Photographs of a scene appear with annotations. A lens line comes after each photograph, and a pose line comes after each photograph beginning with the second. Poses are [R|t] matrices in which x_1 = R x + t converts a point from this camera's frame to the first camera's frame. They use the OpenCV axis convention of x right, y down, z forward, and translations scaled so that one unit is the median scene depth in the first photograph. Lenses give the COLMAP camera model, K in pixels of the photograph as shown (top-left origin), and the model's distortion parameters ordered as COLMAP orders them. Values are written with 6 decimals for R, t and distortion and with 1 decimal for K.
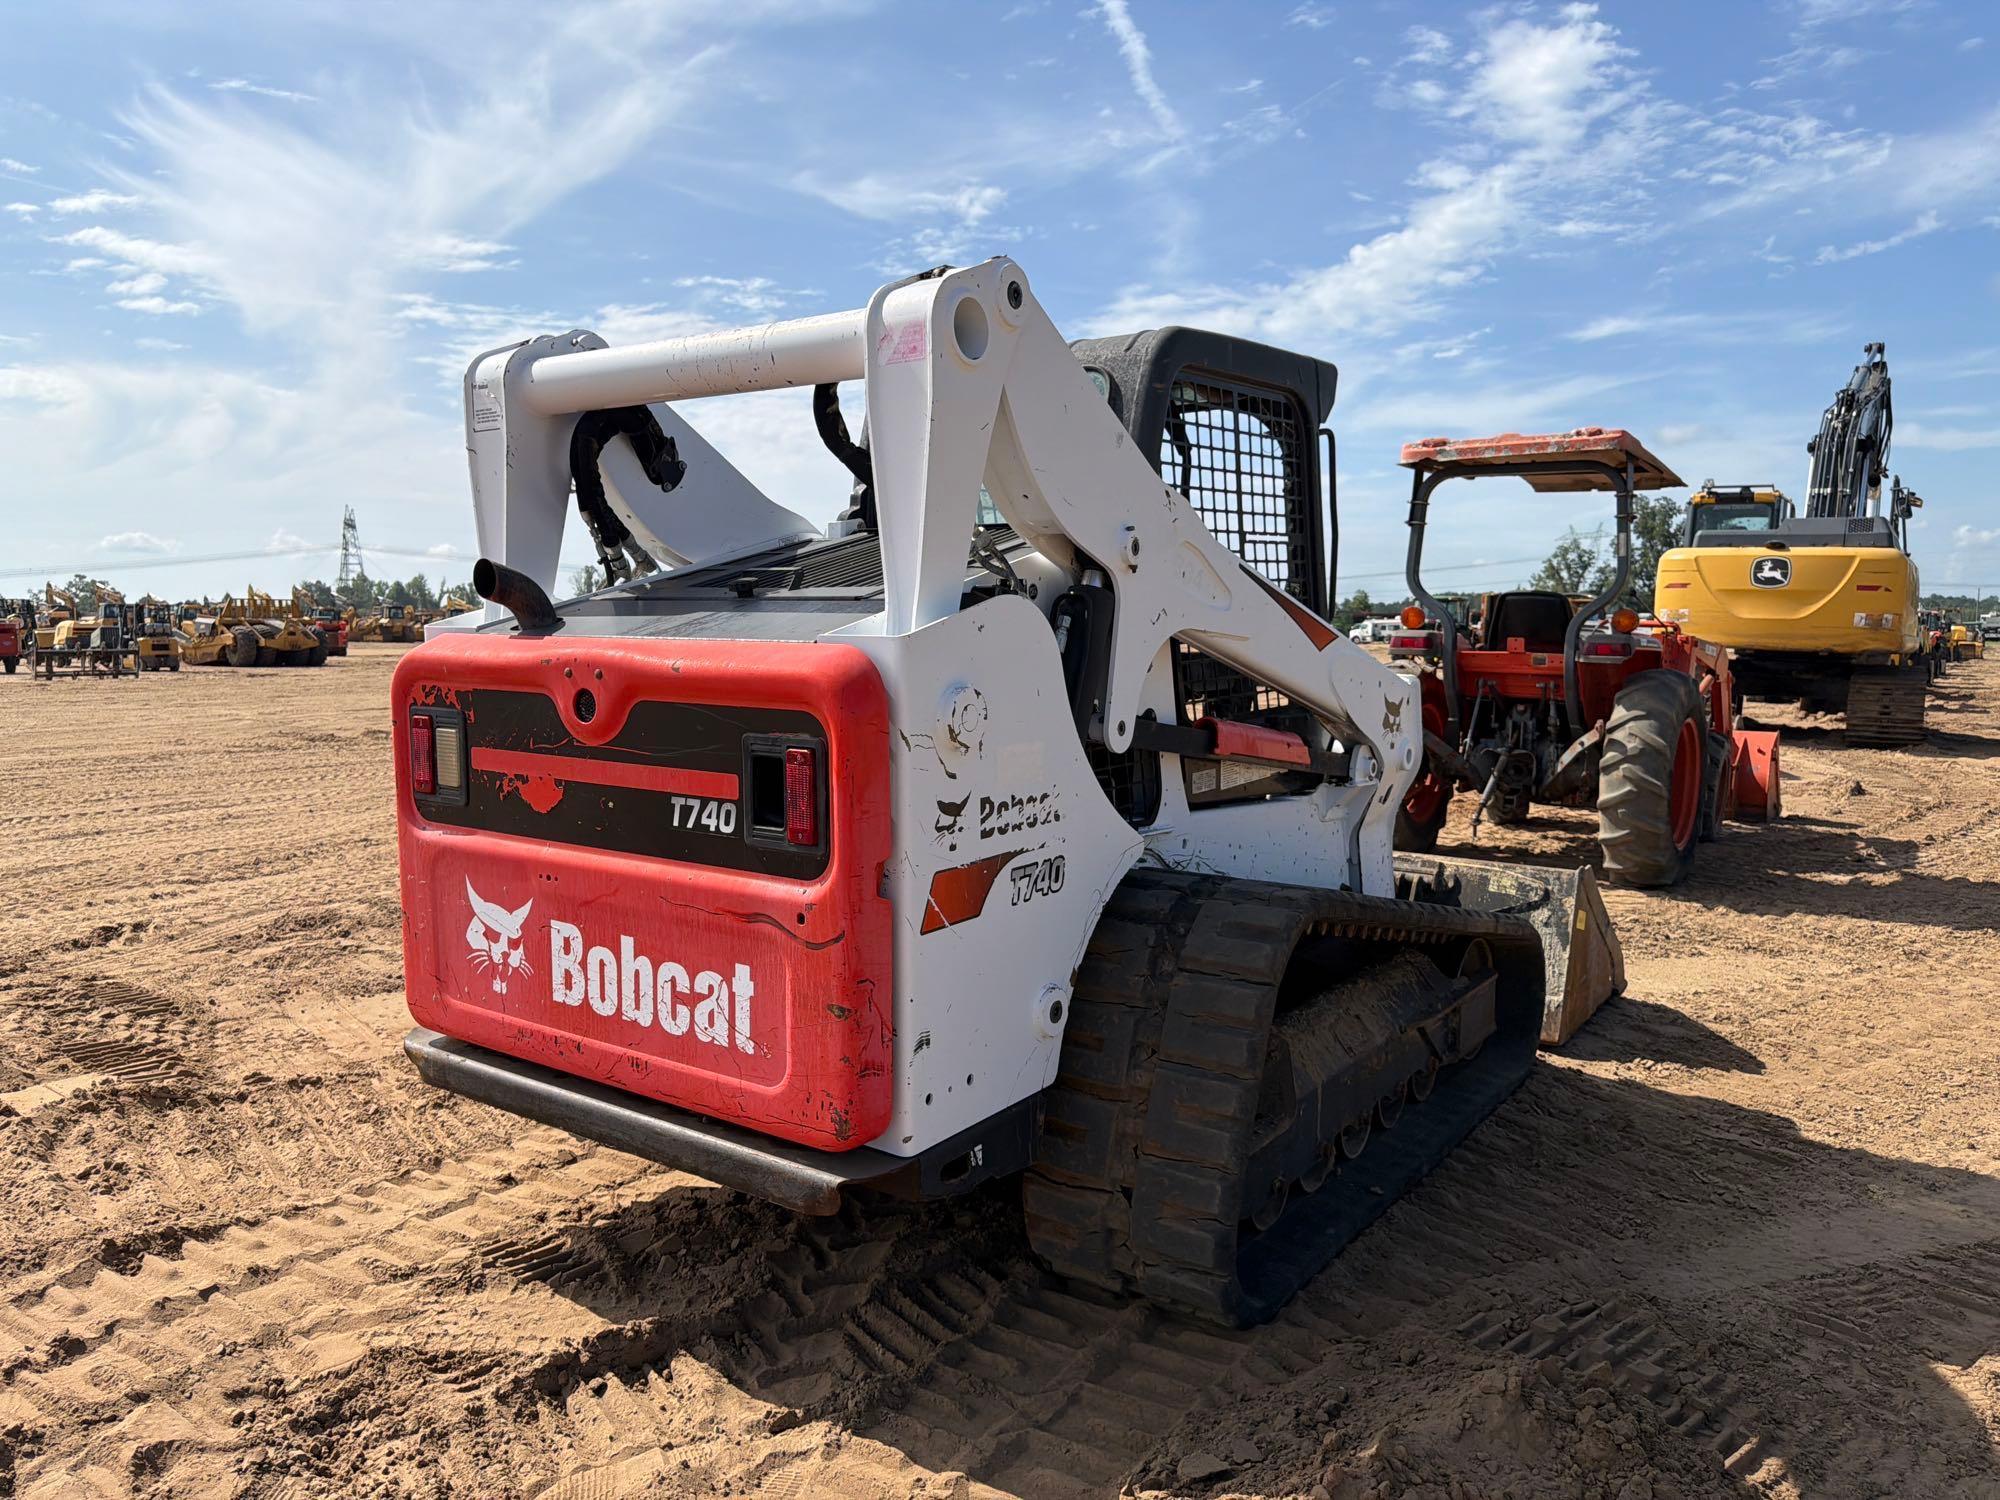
lens RADIAL K [[1448.2, 0, 981.5], [0, 1448.2, 734.4], [0, 0, 1]] dist [0.058166, -0.056414]
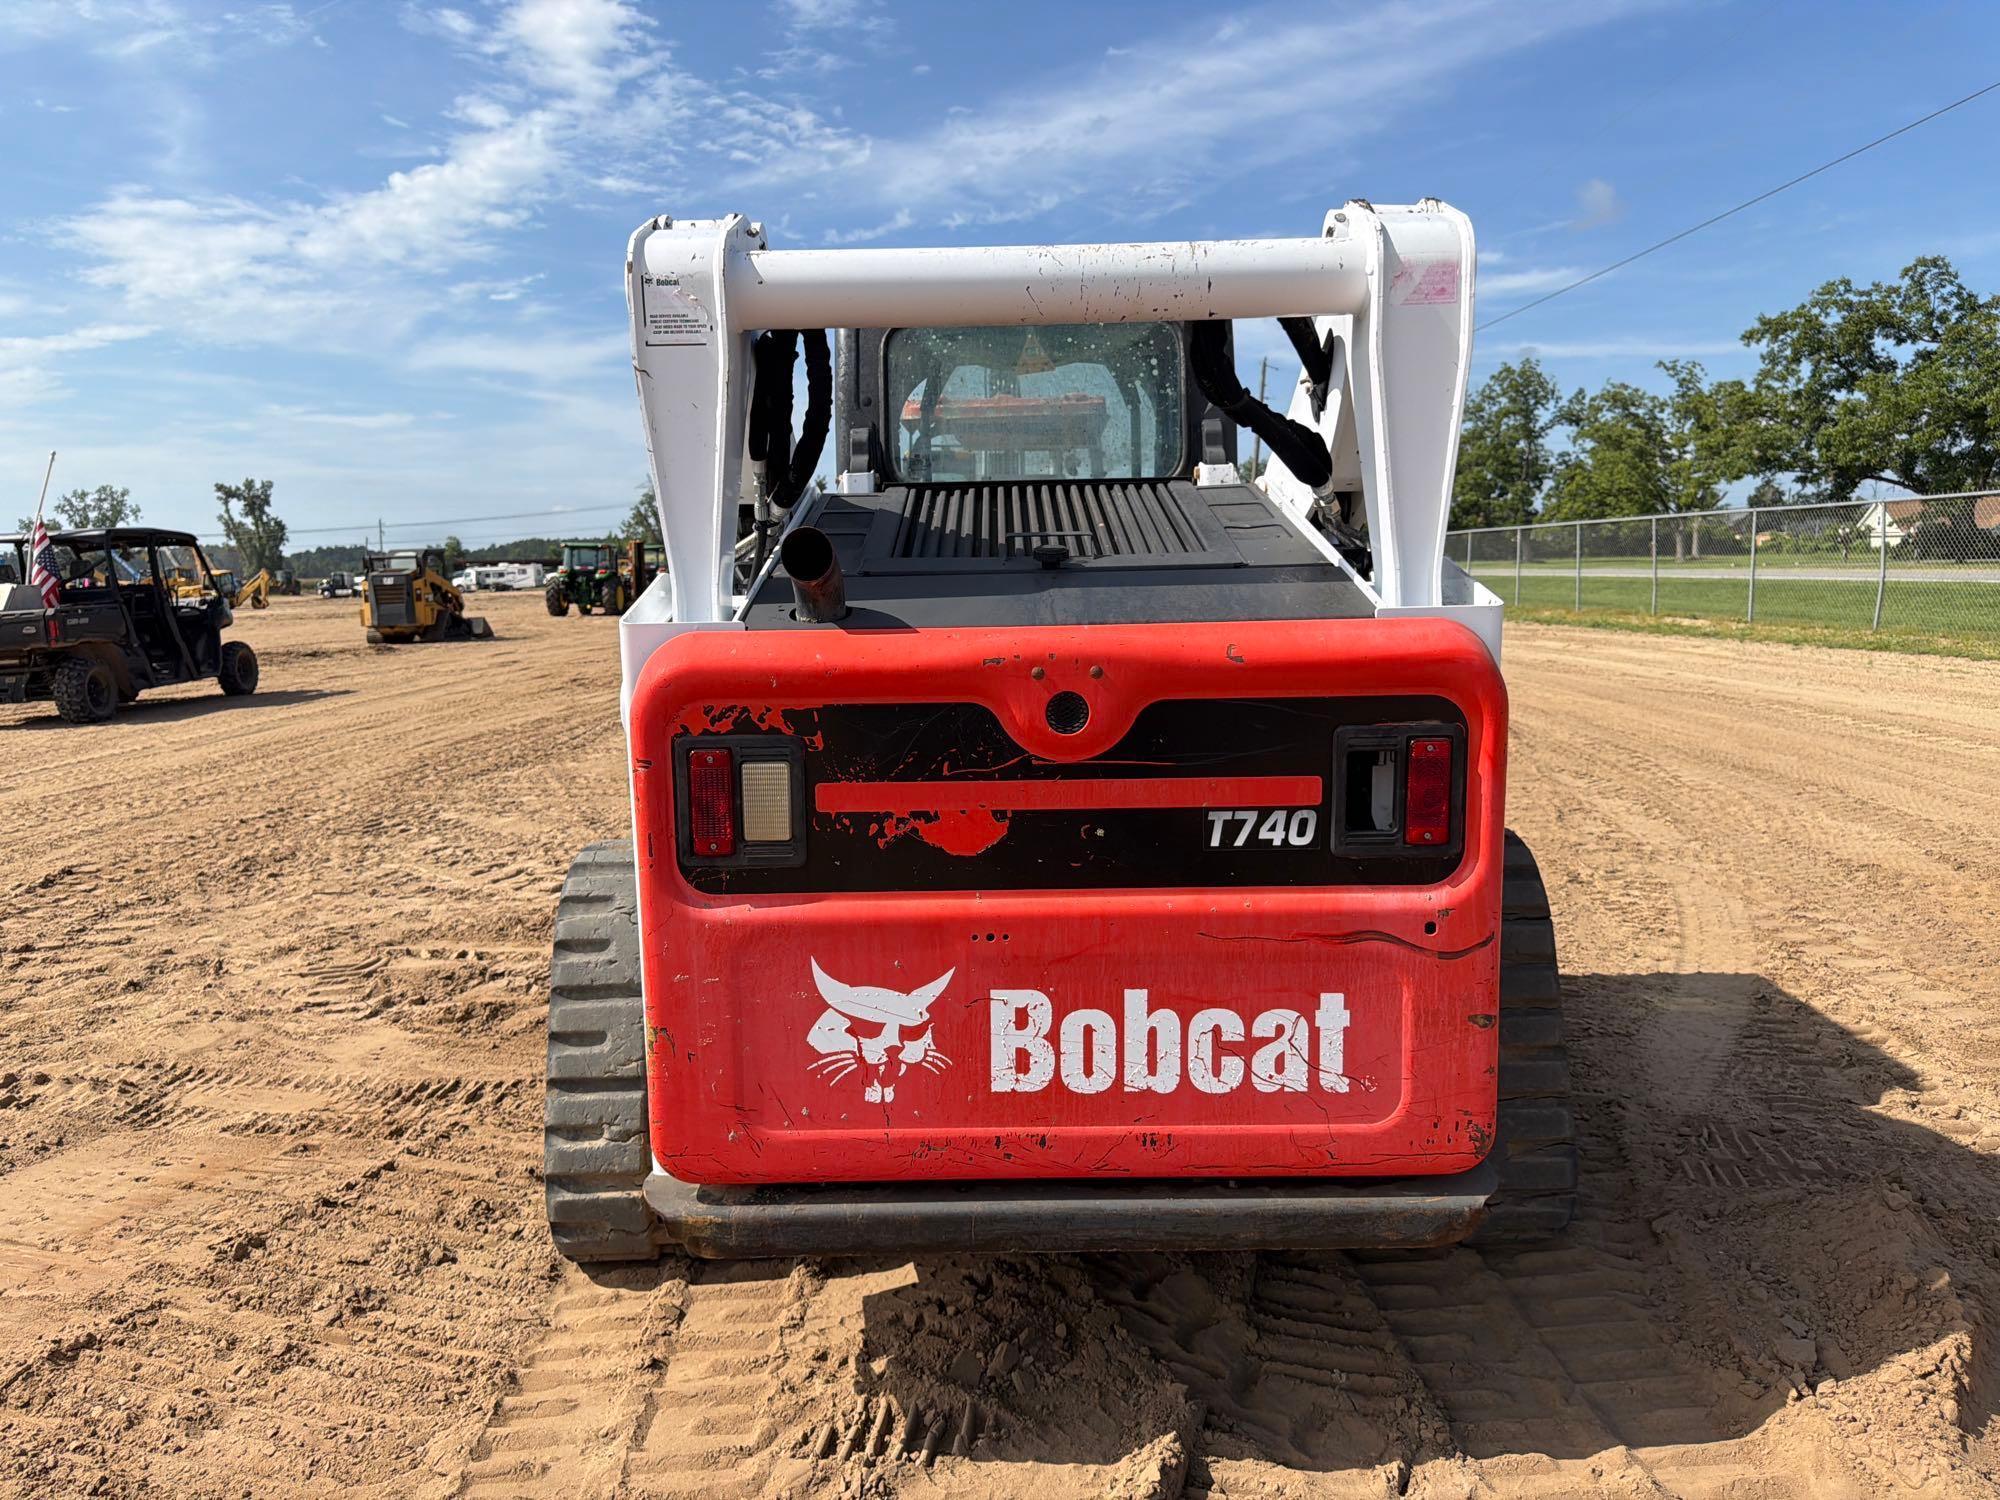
lens RADIAL K [[1427.2, 0, 996.6], [0, 1427.2, 725.1], [0, 0, 1]] dist [0.047106, -0.049509]
pose [[0.814324, -0.093859, 0.572771, -0.736073], [0.075278, 0.995582, 0.056119, -0.058480], [-0.575508, -0.002582, 0.817792, 0.381984]]
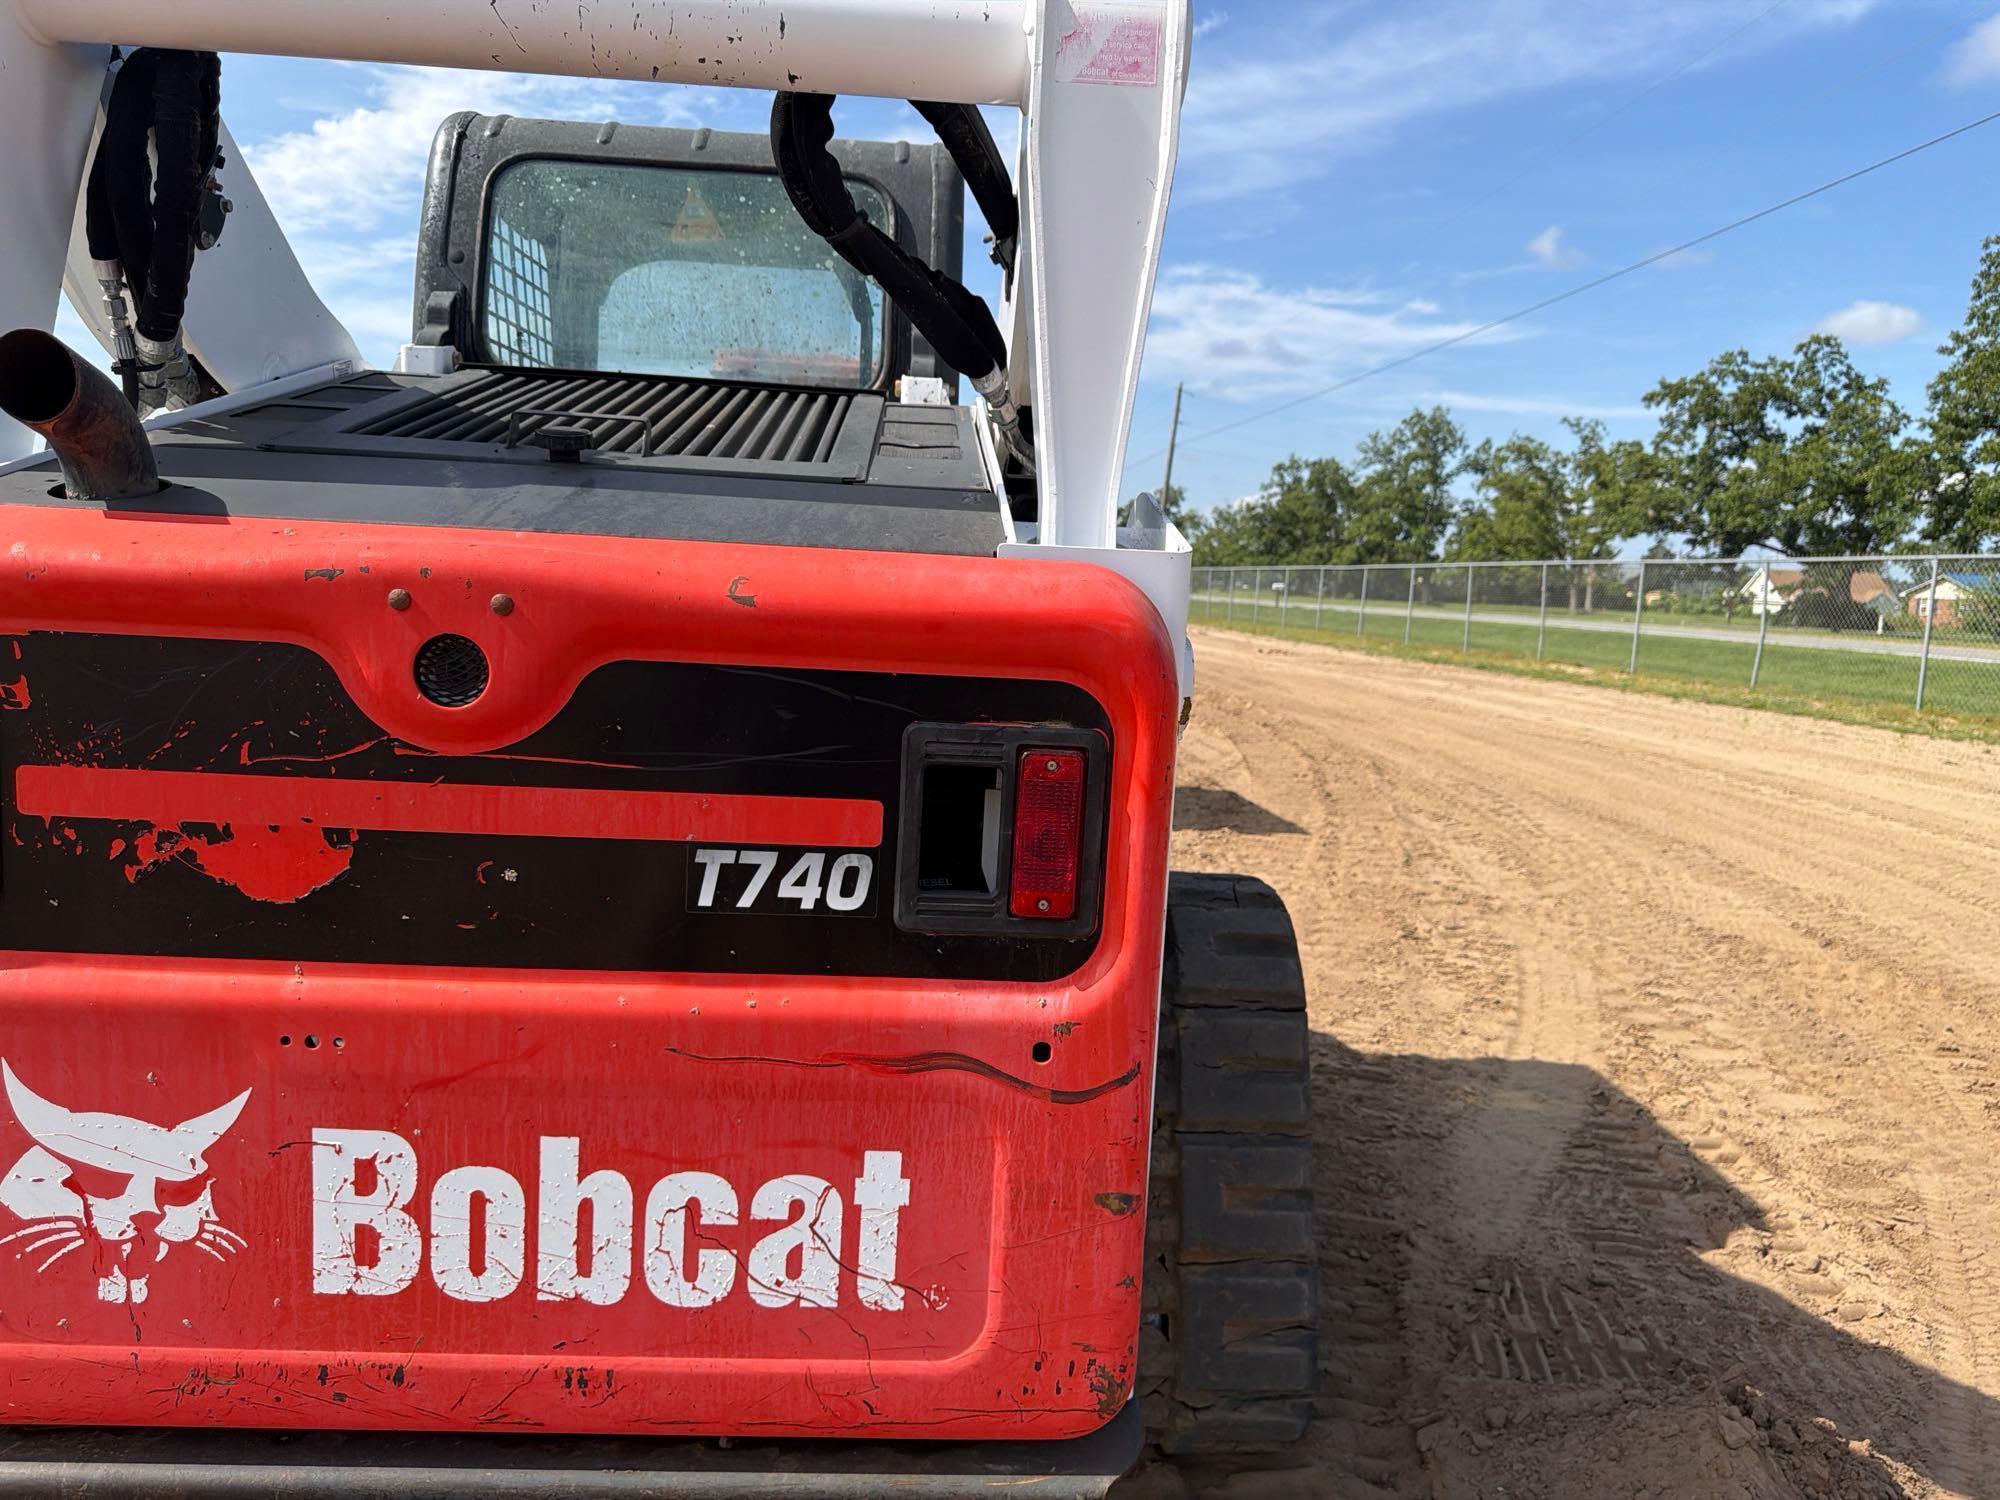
lens RADIAL K [[1431.8, 0, 1005.3], [0, 1431.8, 716.9], [0, 0, 1]] dist [0.061308, -0.081182]
pose [[0.775017, -0.036866, 0.630864, -0.421850], [0.010309, 0.998902, 0.045709, -0.024105], [-0.631856, -0.028922, 0.774546, 0.516469]]
